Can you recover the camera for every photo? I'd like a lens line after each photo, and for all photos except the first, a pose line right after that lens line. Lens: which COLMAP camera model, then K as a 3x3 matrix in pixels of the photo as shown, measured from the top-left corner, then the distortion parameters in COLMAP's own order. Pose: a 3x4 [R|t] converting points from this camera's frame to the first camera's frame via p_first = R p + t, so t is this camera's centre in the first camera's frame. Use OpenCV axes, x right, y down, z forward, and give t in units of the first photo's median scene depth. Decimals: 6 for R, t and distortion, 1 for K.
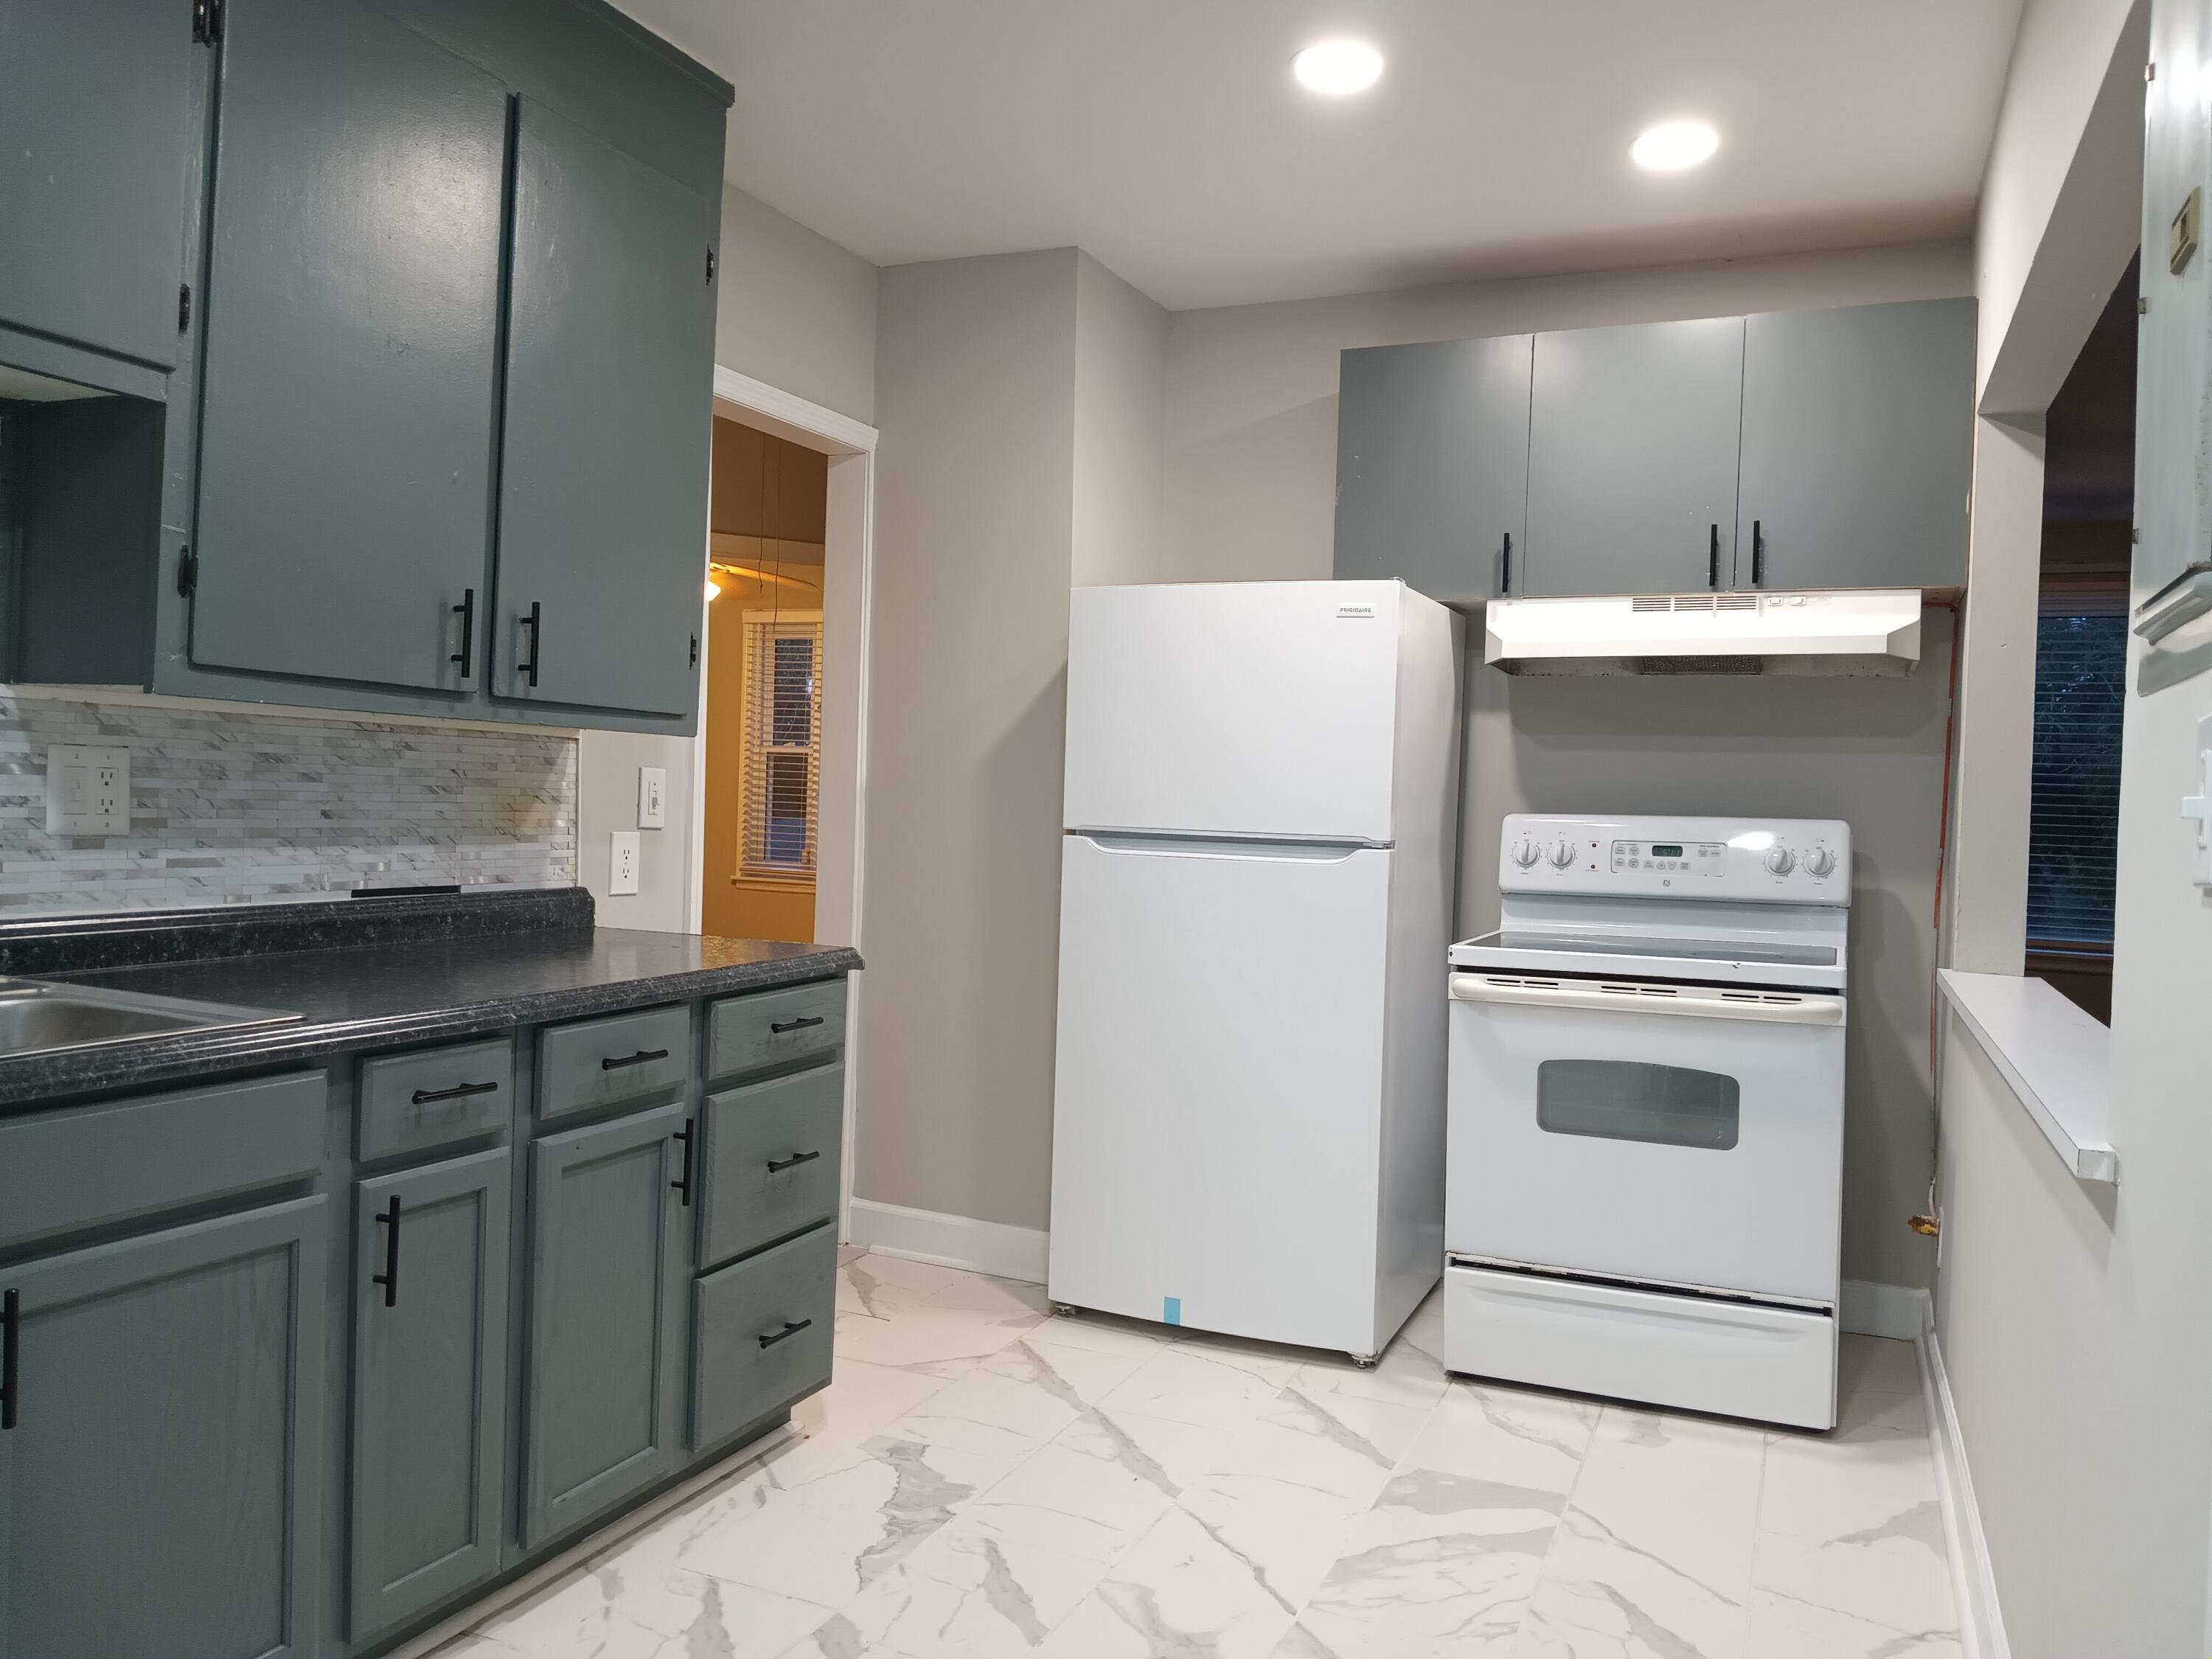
lens RADIAL K [[1657.9, 0, 1105.4], [0, 1657.9, 823.2], [0, 0, 1]] dist [0.055114, -0.107308]
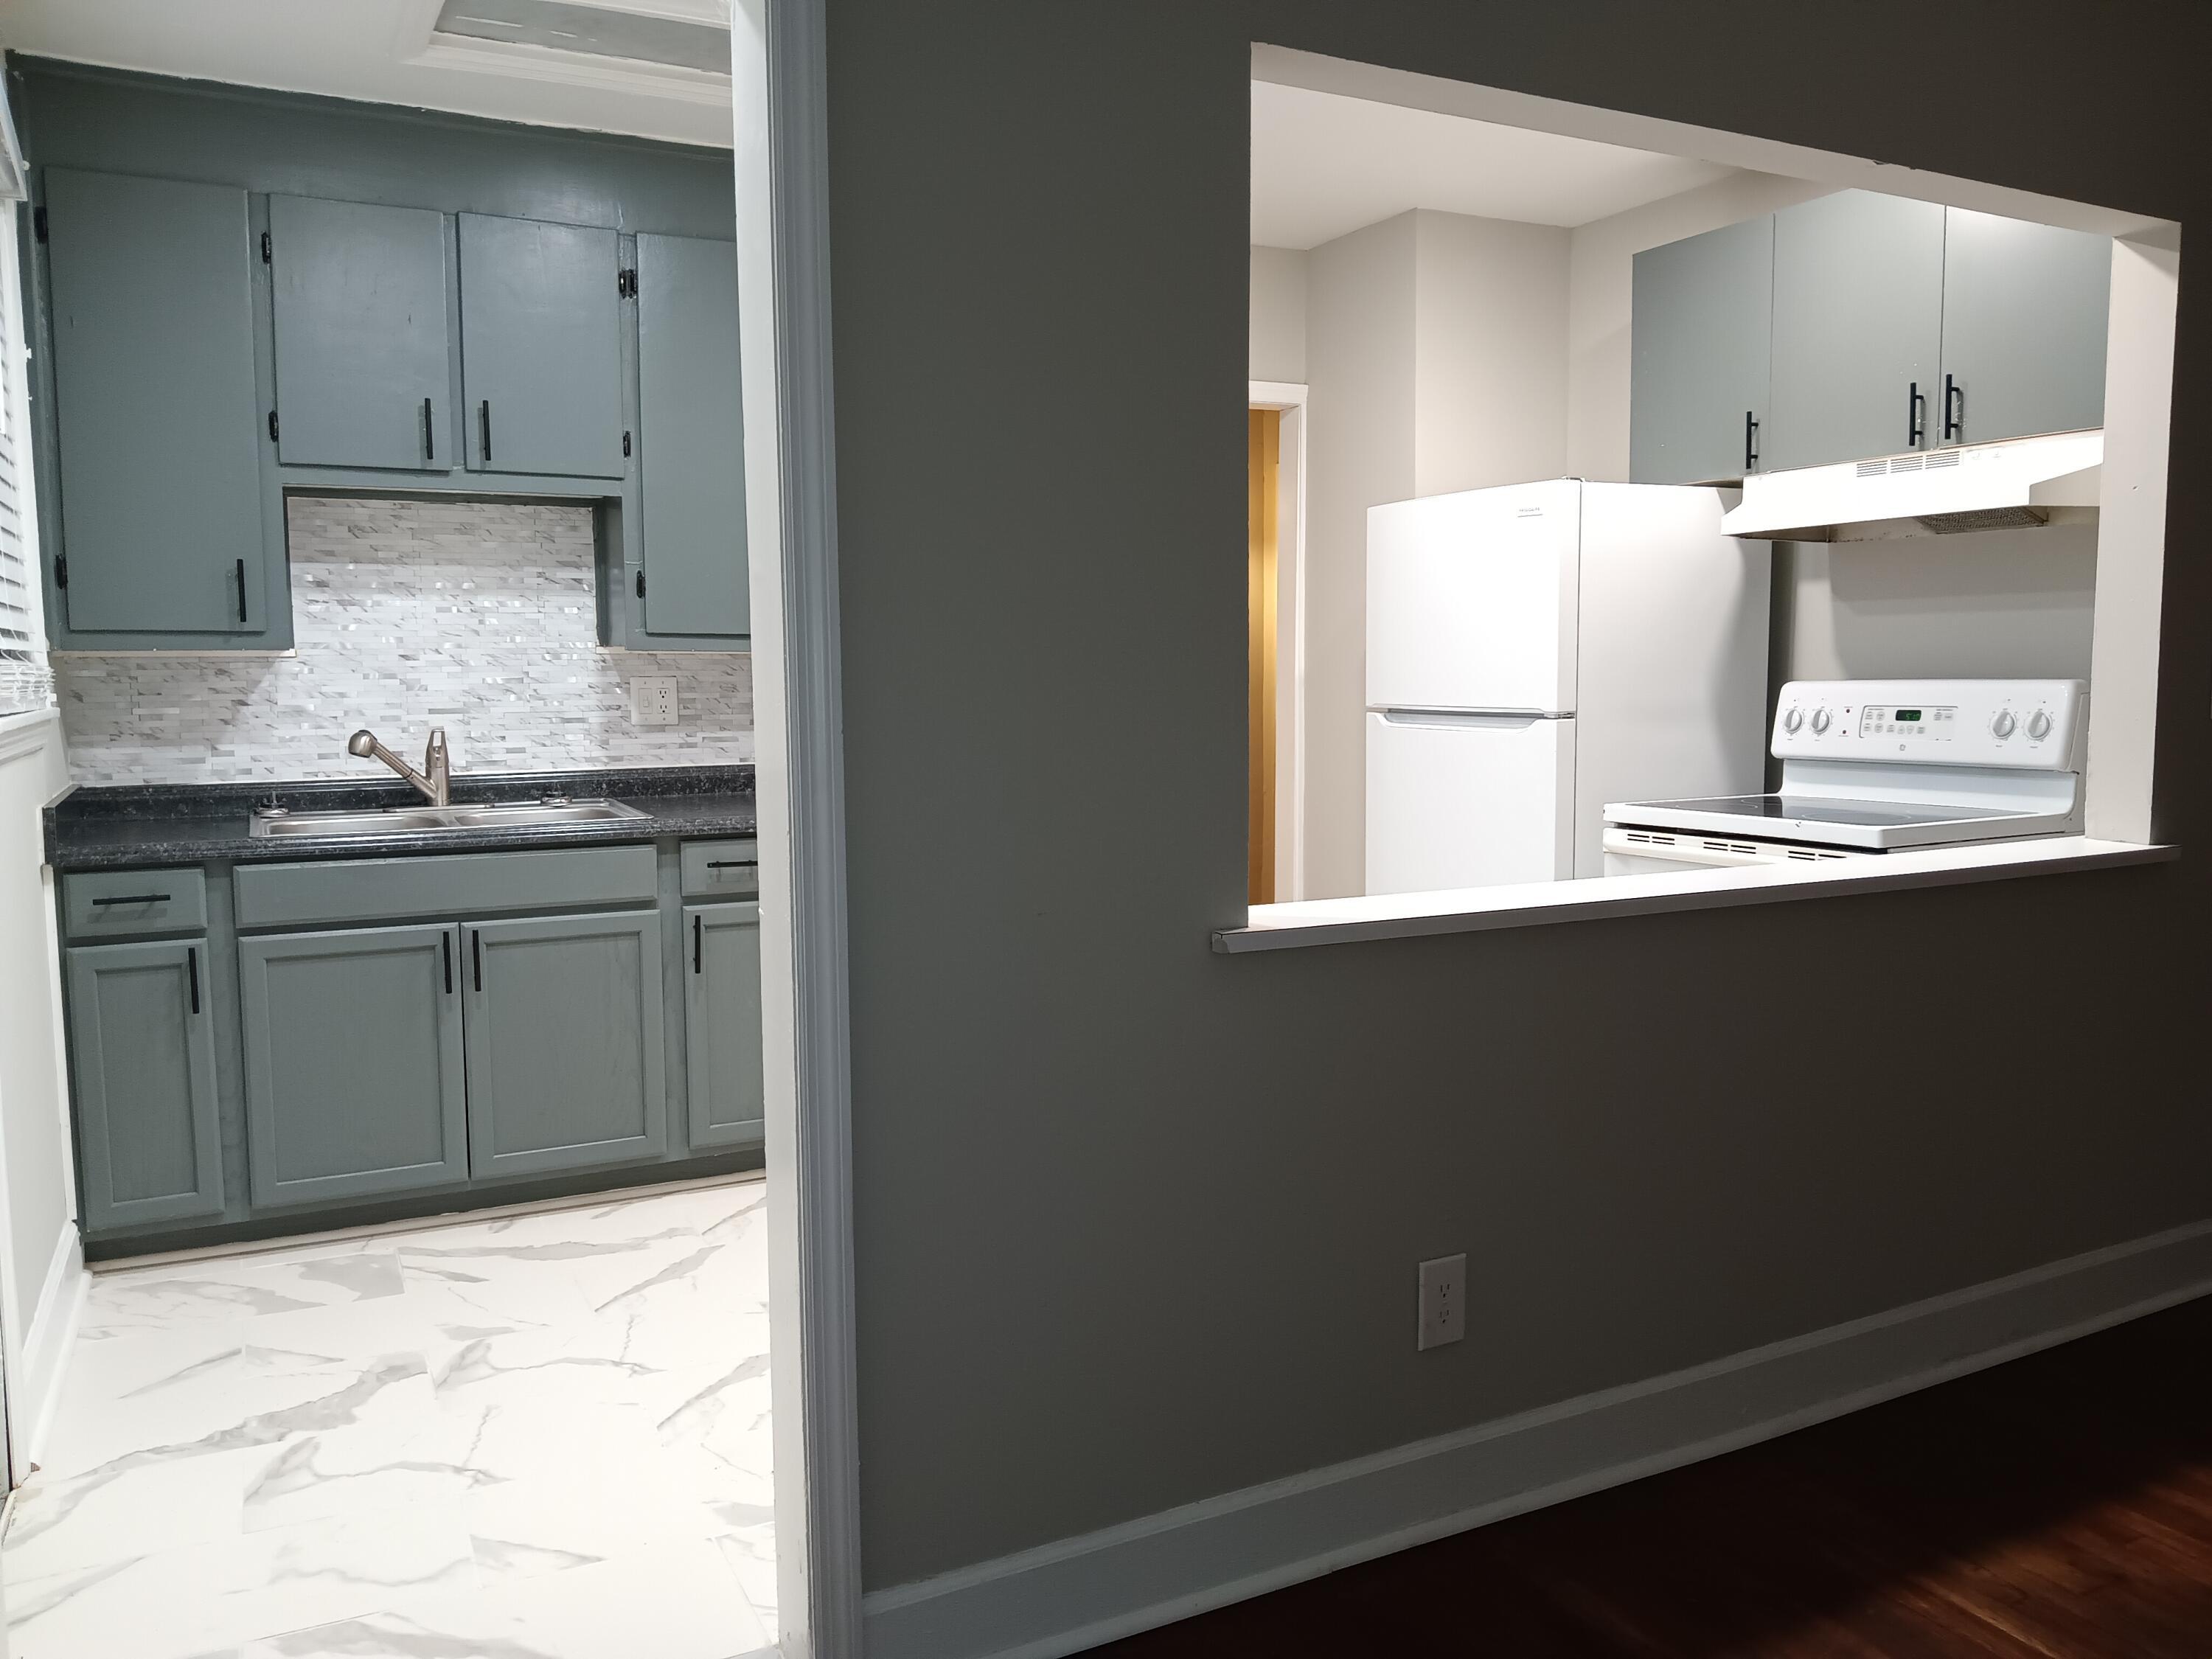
lens RADIAL K [[1657.9, 0, 1105.4], [0, 1657.9, 823.2], [0, 0, 1]] dist [0.055114, -0.107308]
pose [[0.770669, 0.023498, -0.636802, 0.749909], [0.023531, 0.997589, 0.065290, 0.005694], [0.636800, -0.065302, 0.768258, -0.092512]]
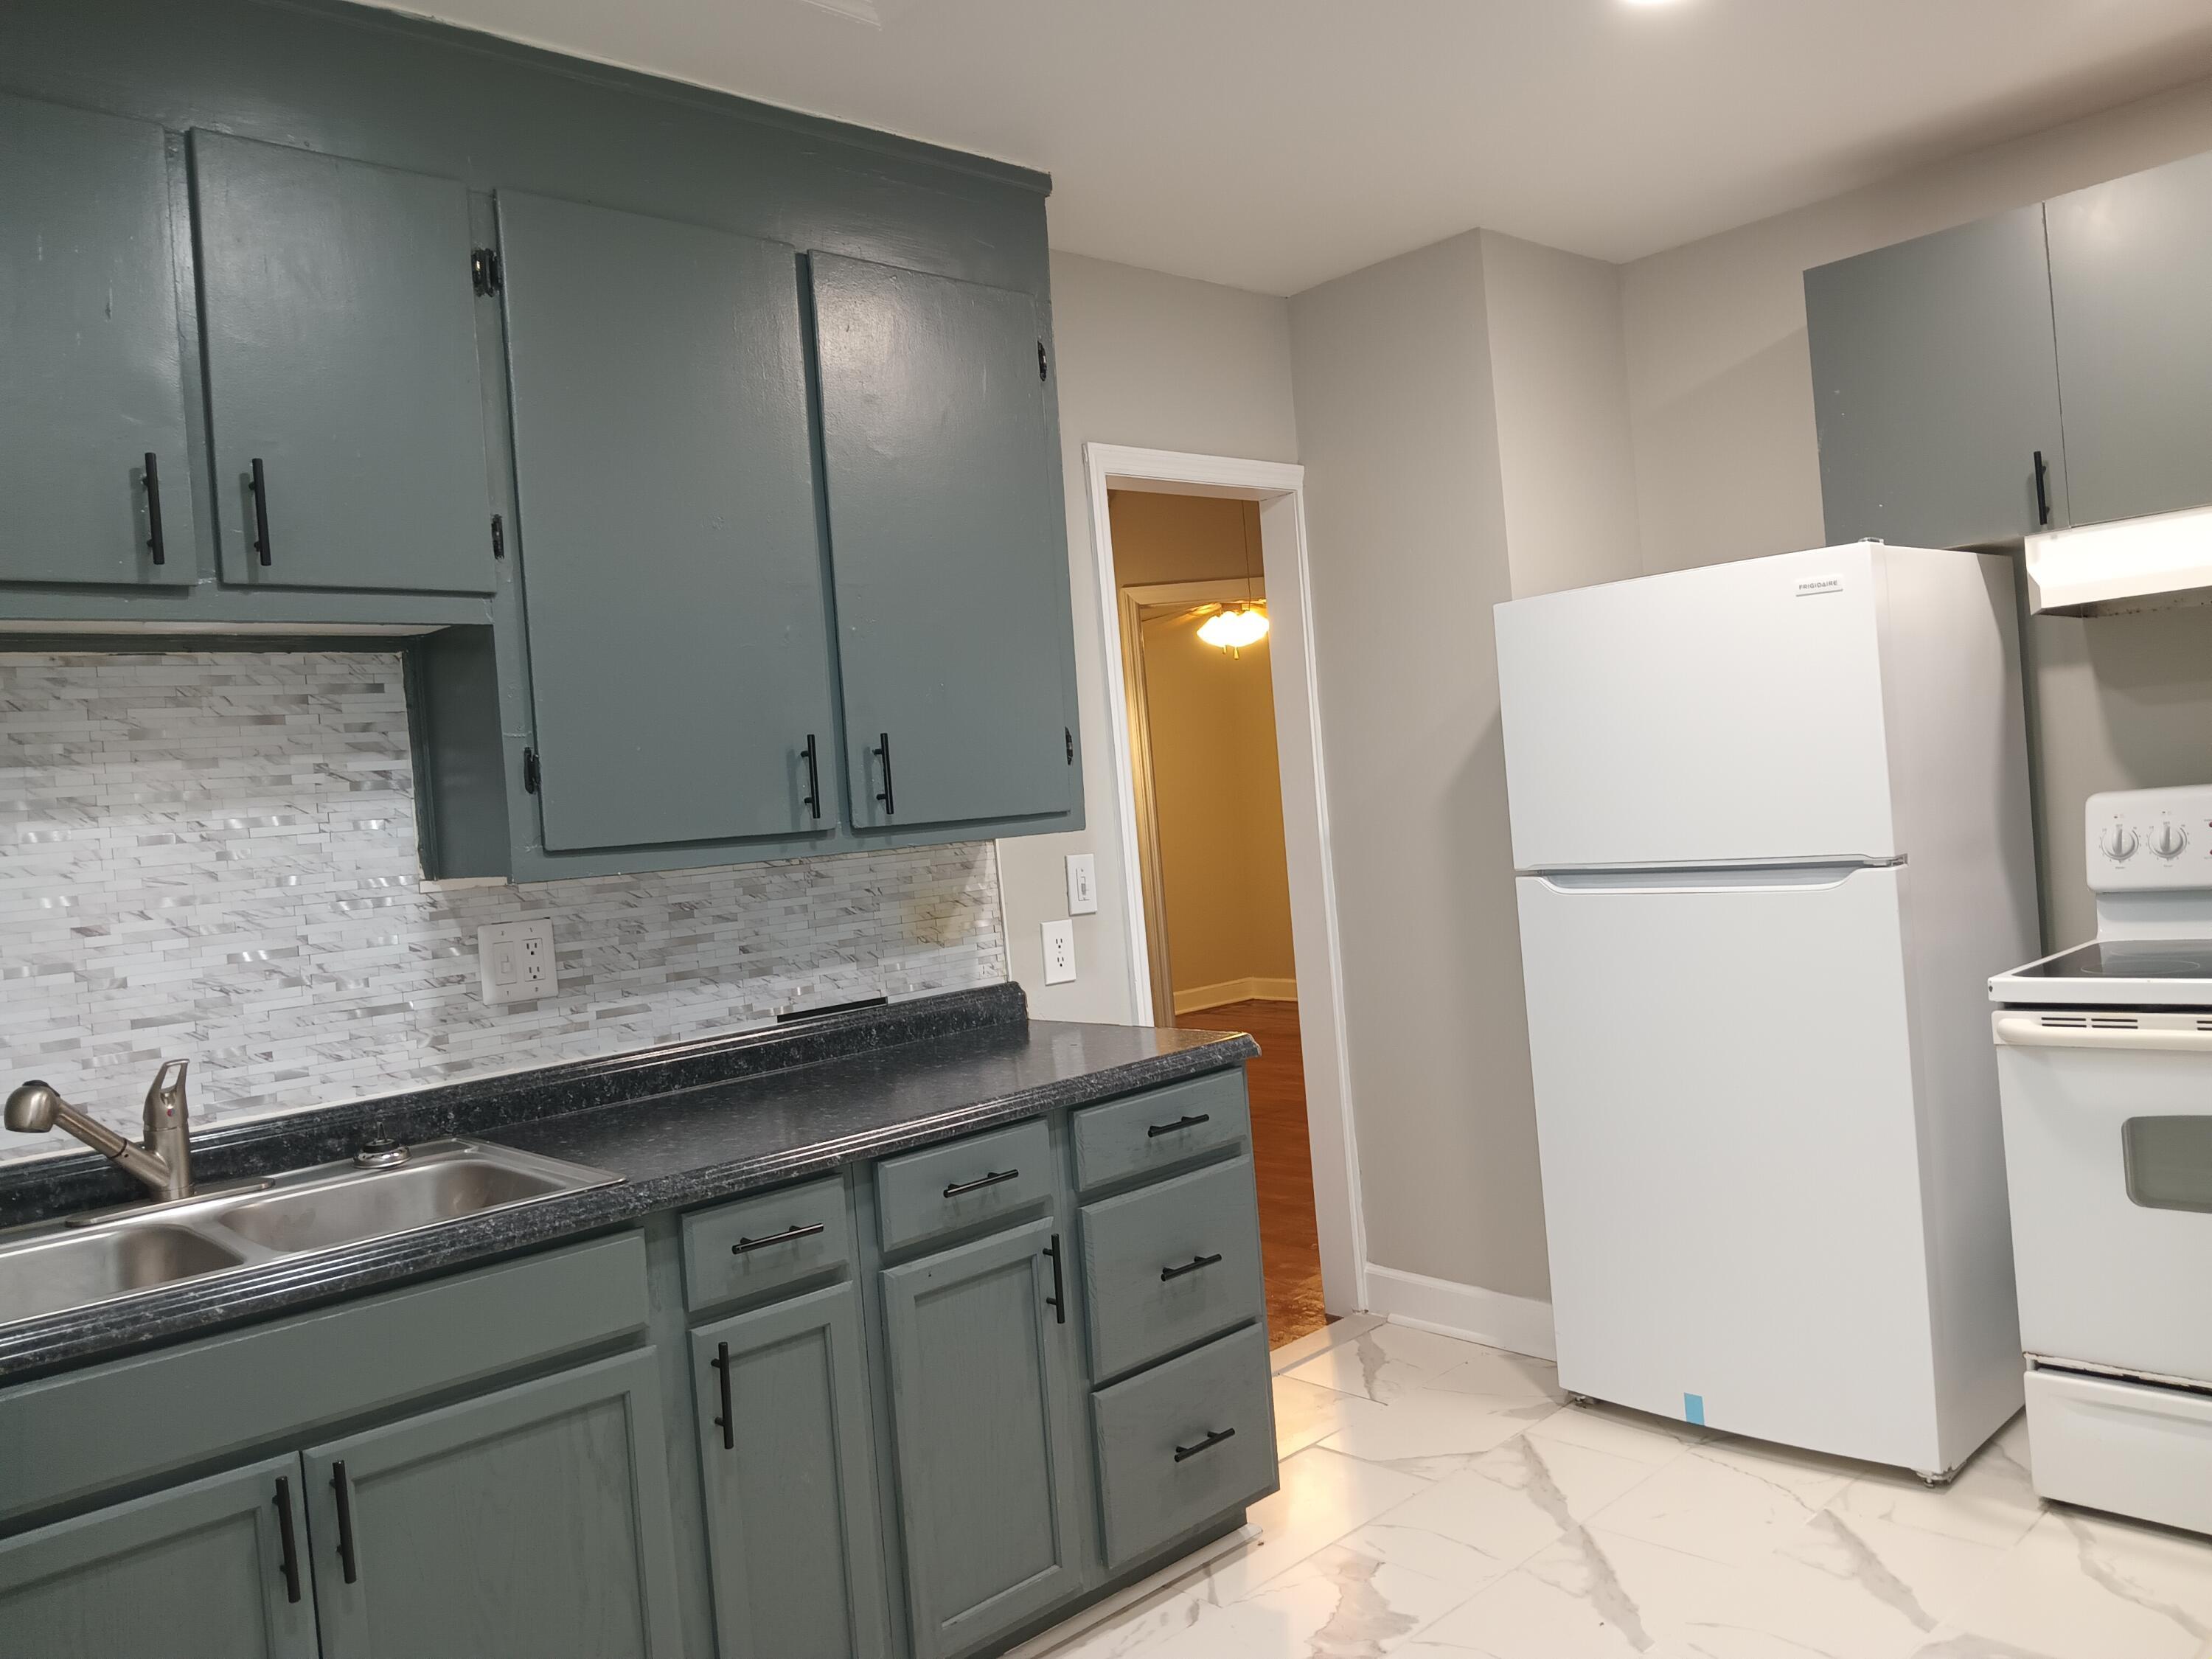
lens RADIAL K [[1657.9, 0, 1105.4], [0, 1657.9, 823.2], [0, 0, 1]] dist [0.055114, -0.107308]
pose [[0.910373, -0.104364, -0.400411, 0.168502], [0.108166, 0.994046, -0.013167, -0.042379], [0.399401, -0.031324, 0.916241, 0.095287]]
